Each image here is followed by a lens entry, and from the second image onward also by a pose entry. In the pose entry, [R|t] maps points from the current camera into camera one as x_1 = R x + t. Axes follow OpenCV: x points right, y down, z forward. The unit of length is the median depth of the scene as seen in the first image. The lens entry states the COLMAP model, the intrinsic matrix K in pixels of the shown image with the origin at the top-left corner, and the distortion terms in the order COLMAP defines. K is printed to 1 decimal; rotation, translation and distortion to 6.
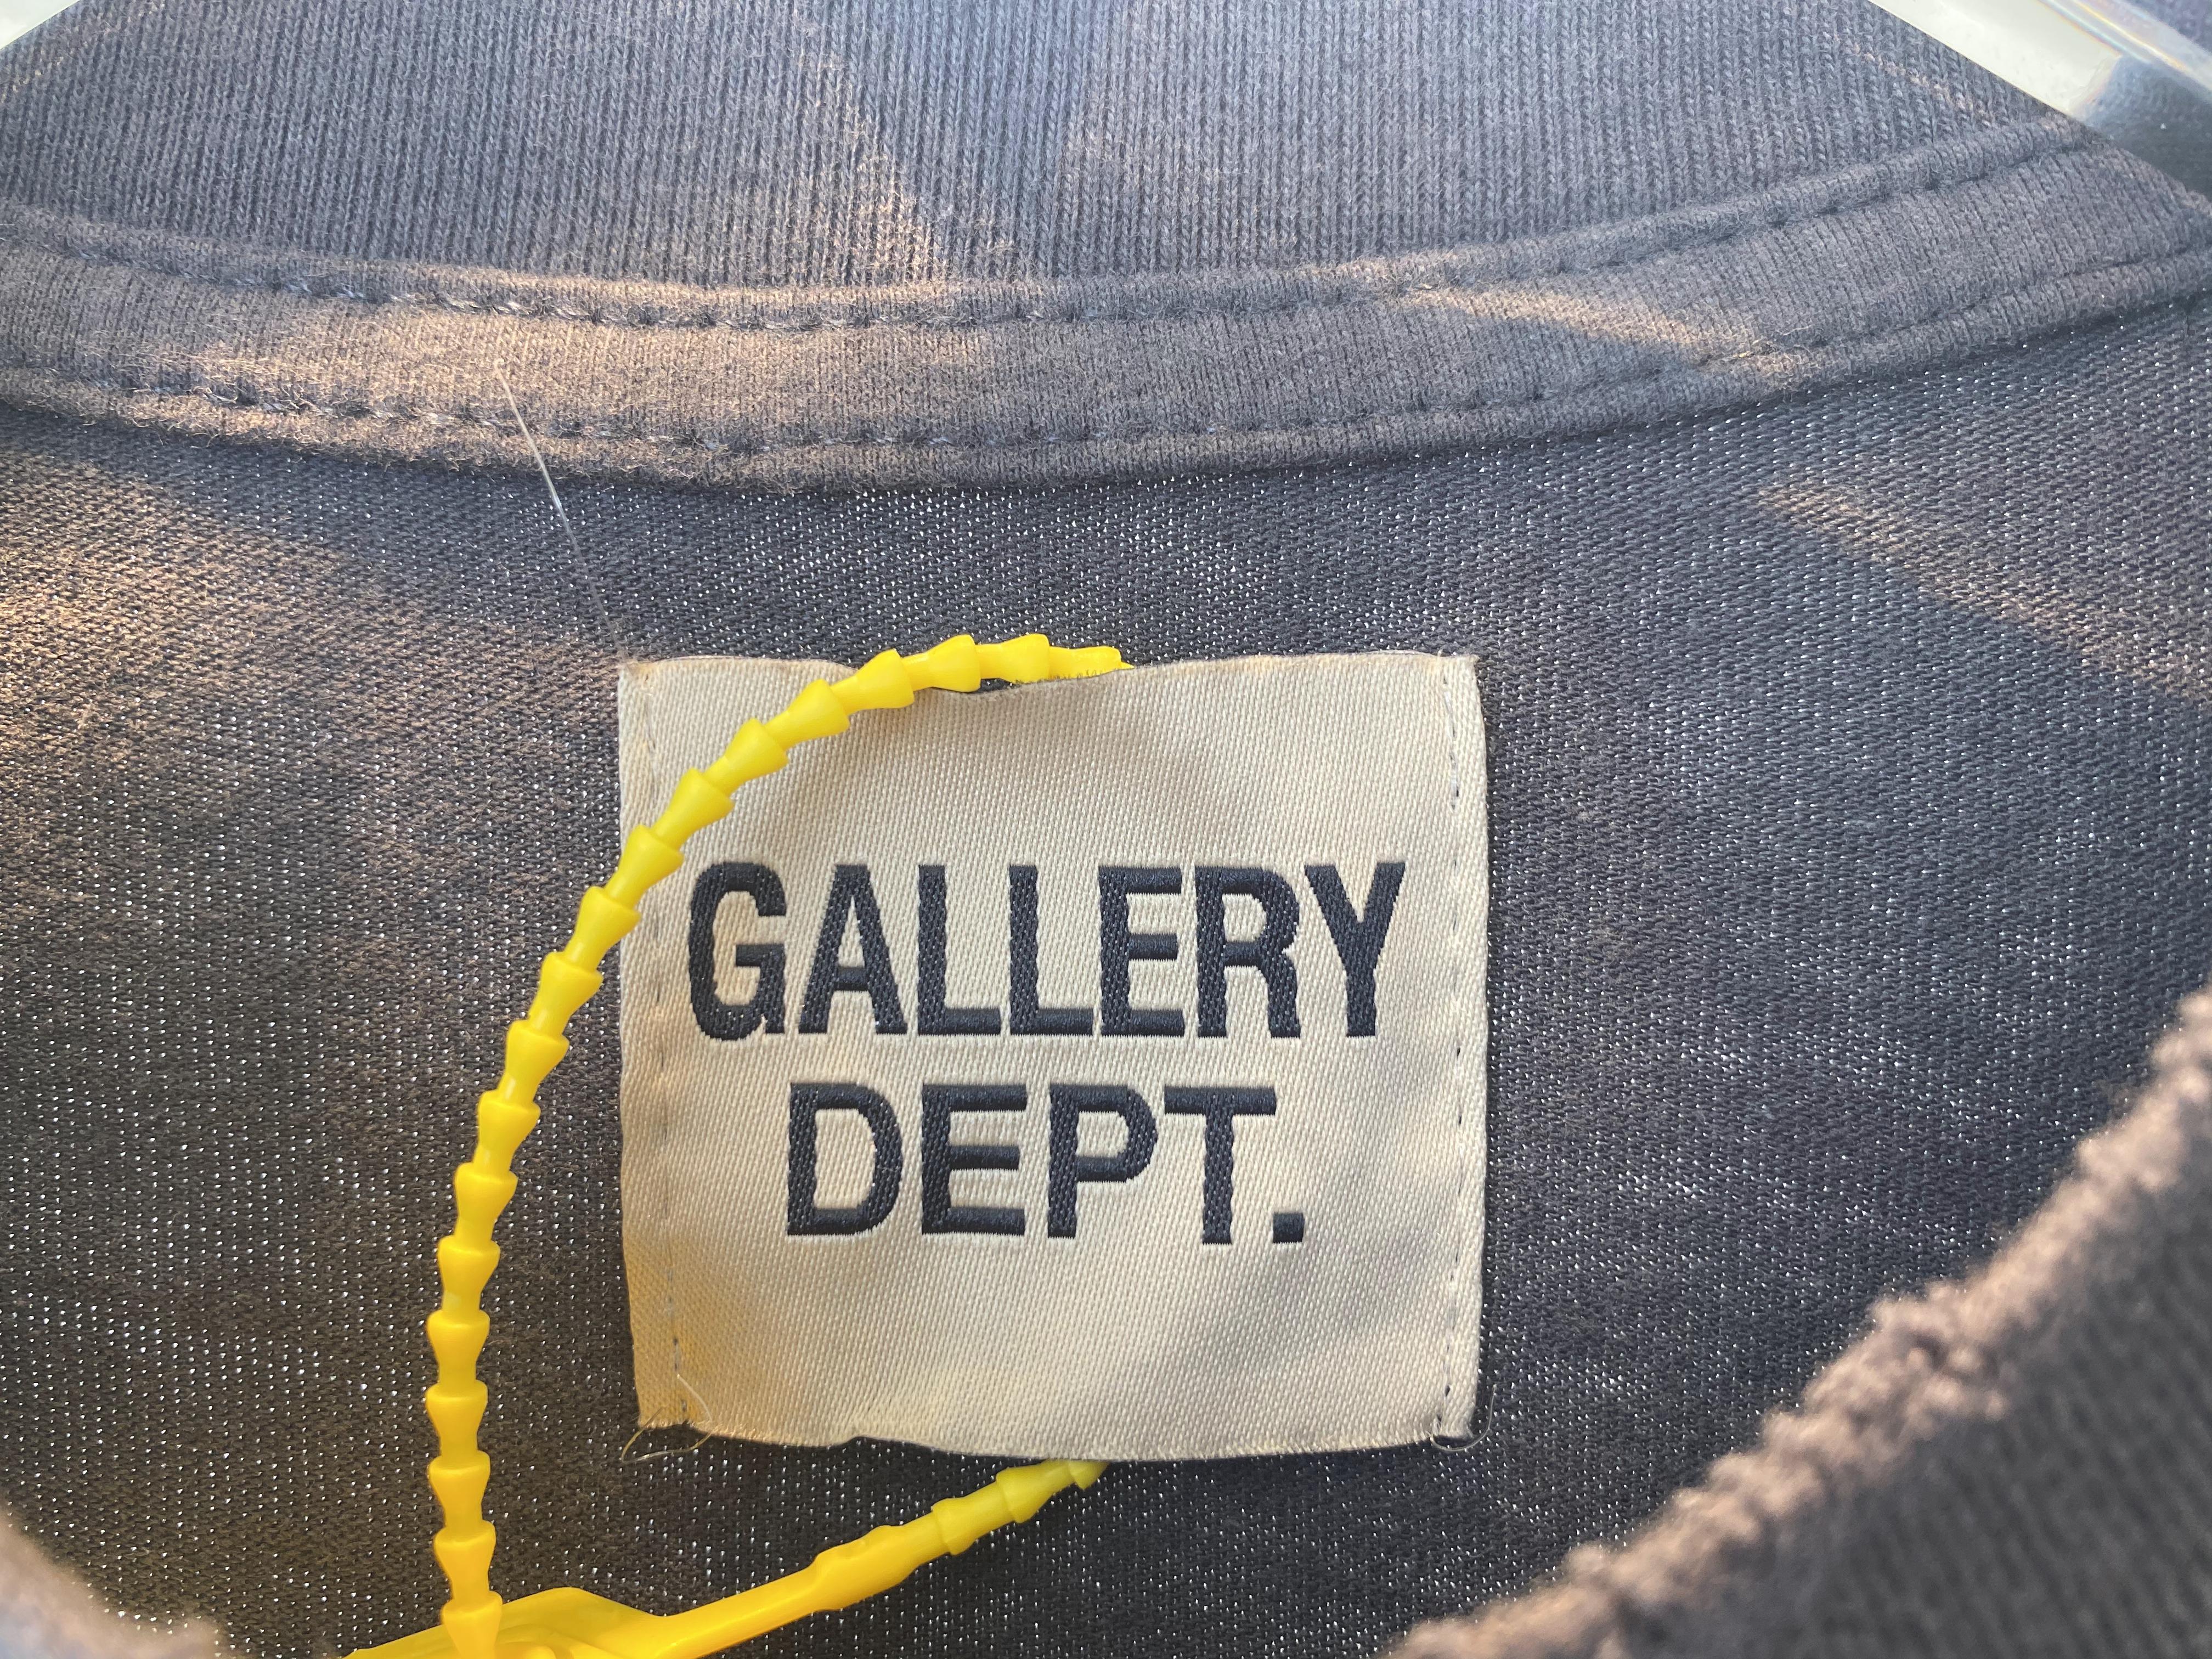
lens RADIAL K [[1680.4, 0, 1148.7], [0, 1680.4, 831.6], [0, 0, 1]] dist [-0.121431, 0.116255]
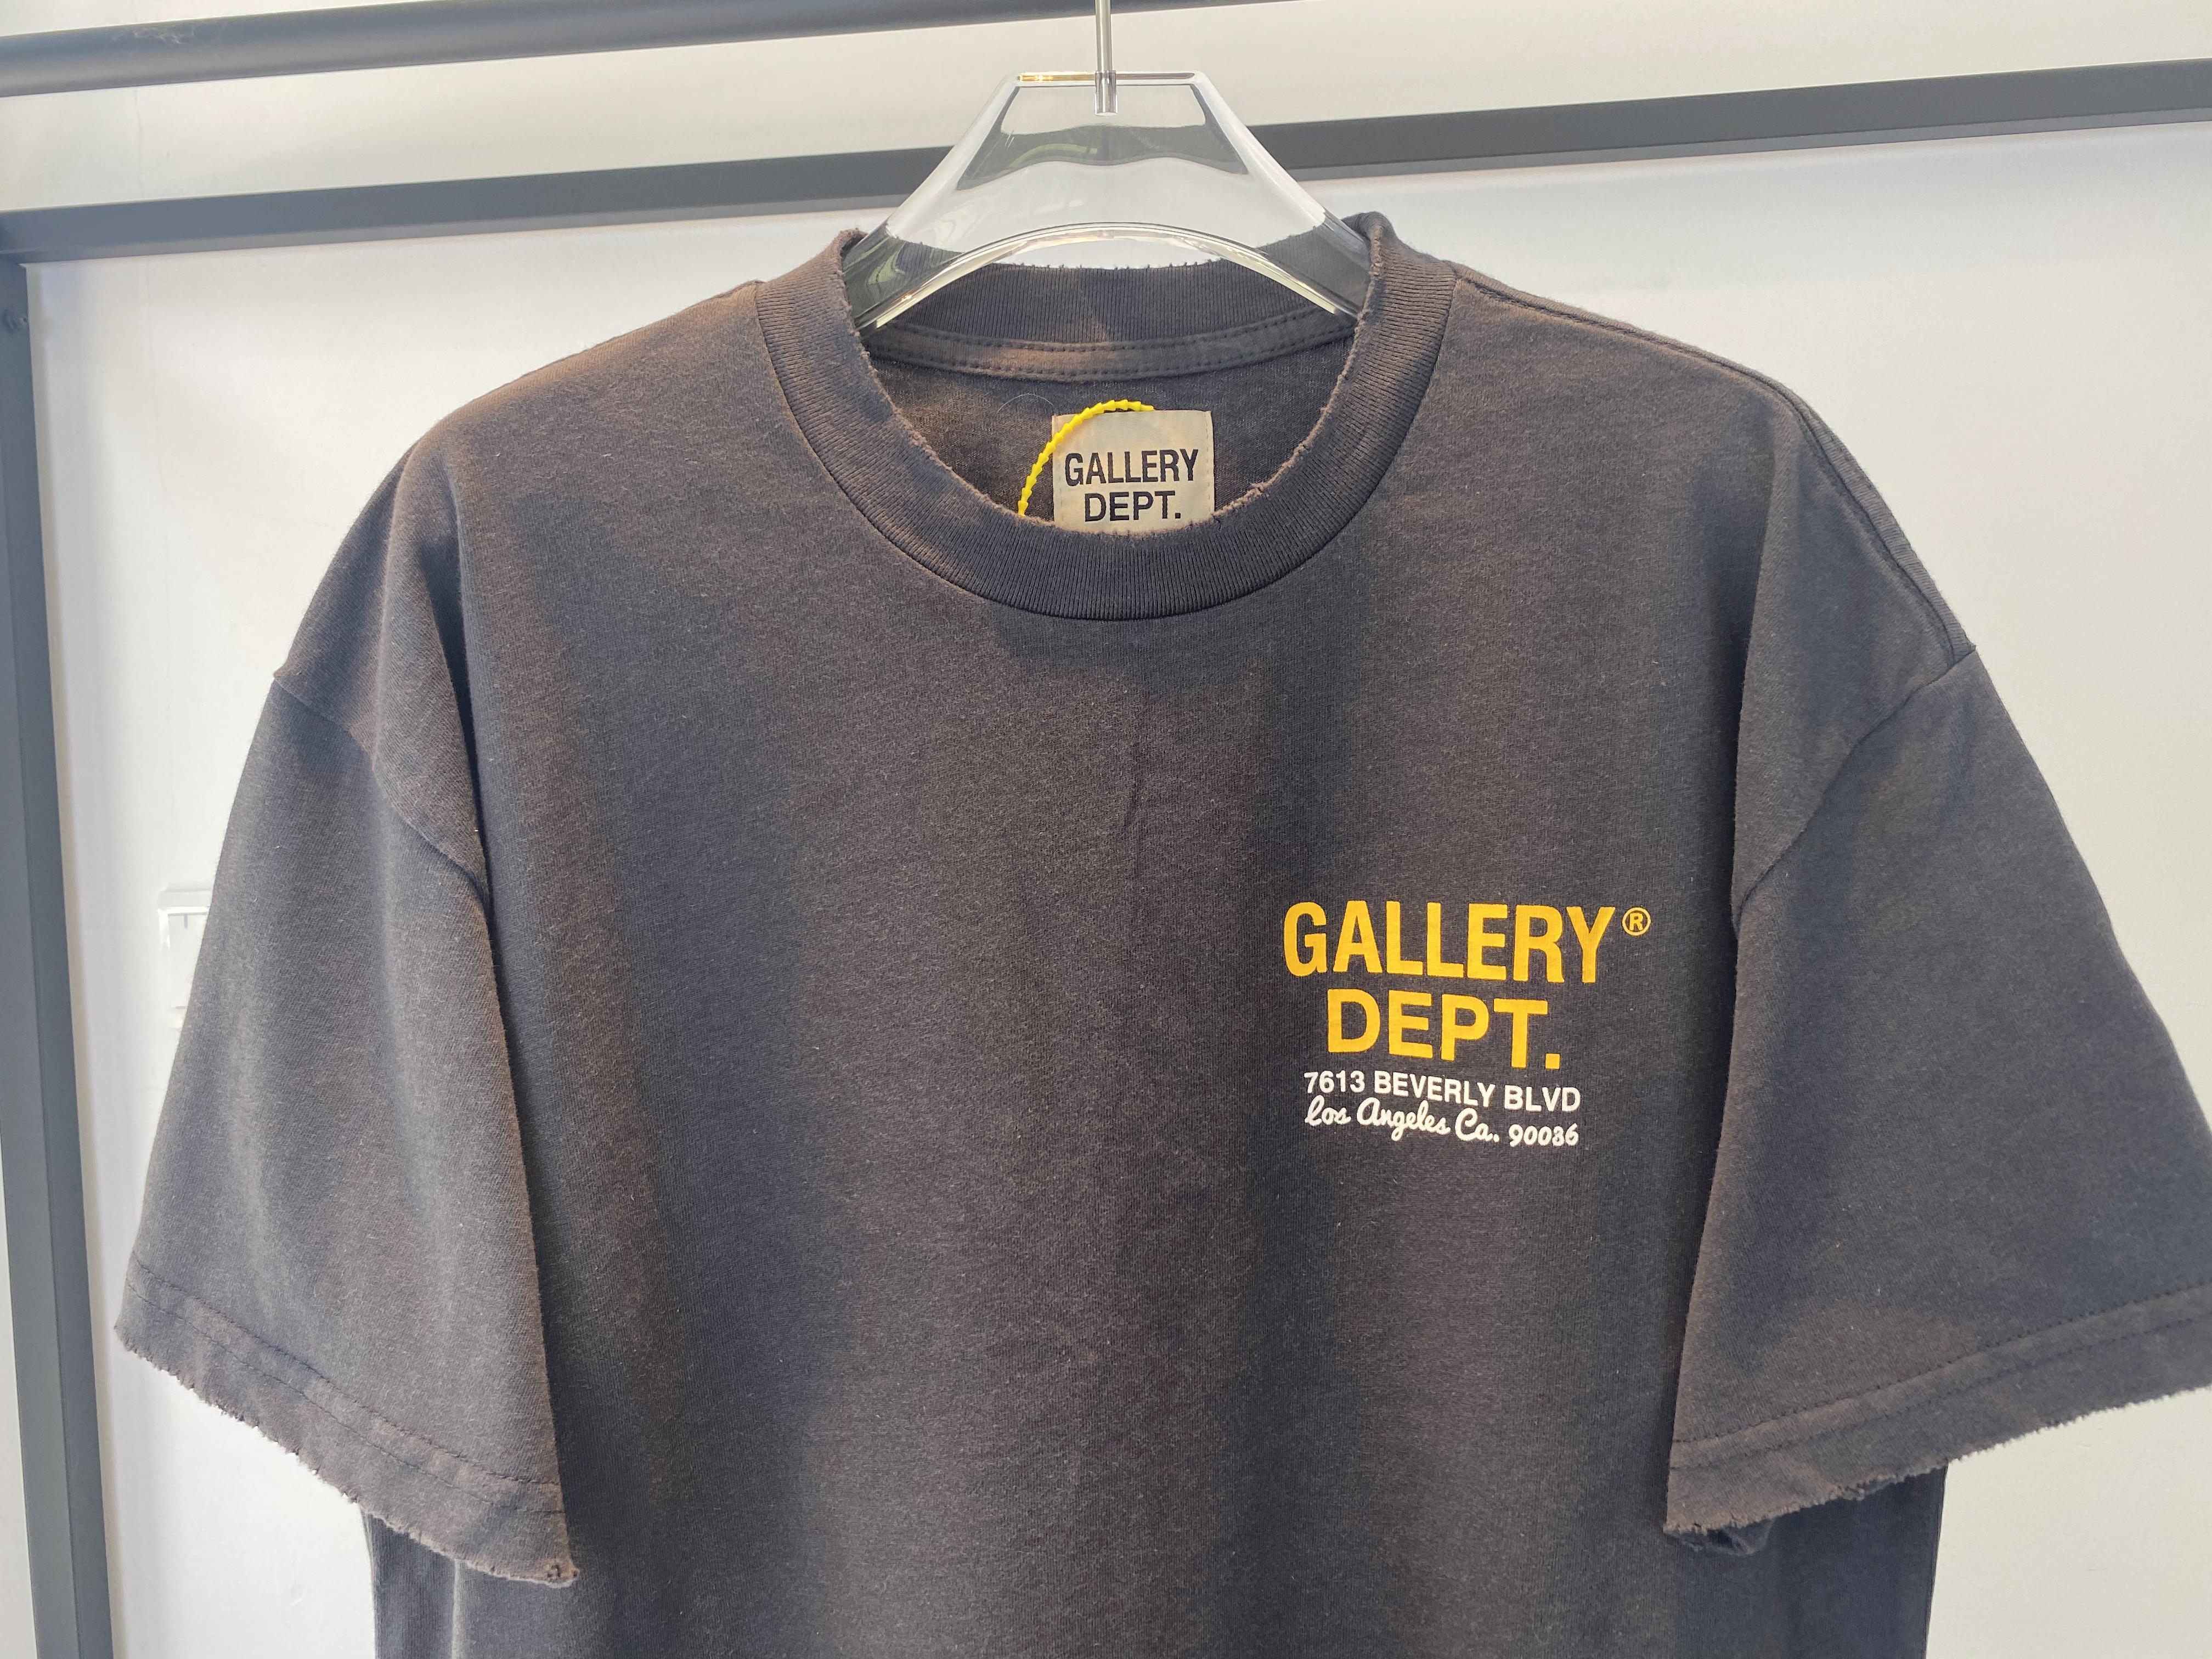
lens RADIAL K [[1668.8, 0, 1107.0], [0, 1668.8, 817.7], [0, 0, 1]] dist [0.148820, -0.463201]
pose [[0.999287, -0.028108, 0.025223, -0.311410], [0.026364, 0.997405, 0.066993, 0.836277], [-0.027041, -0.066281, 0.997435, -4.534627]]
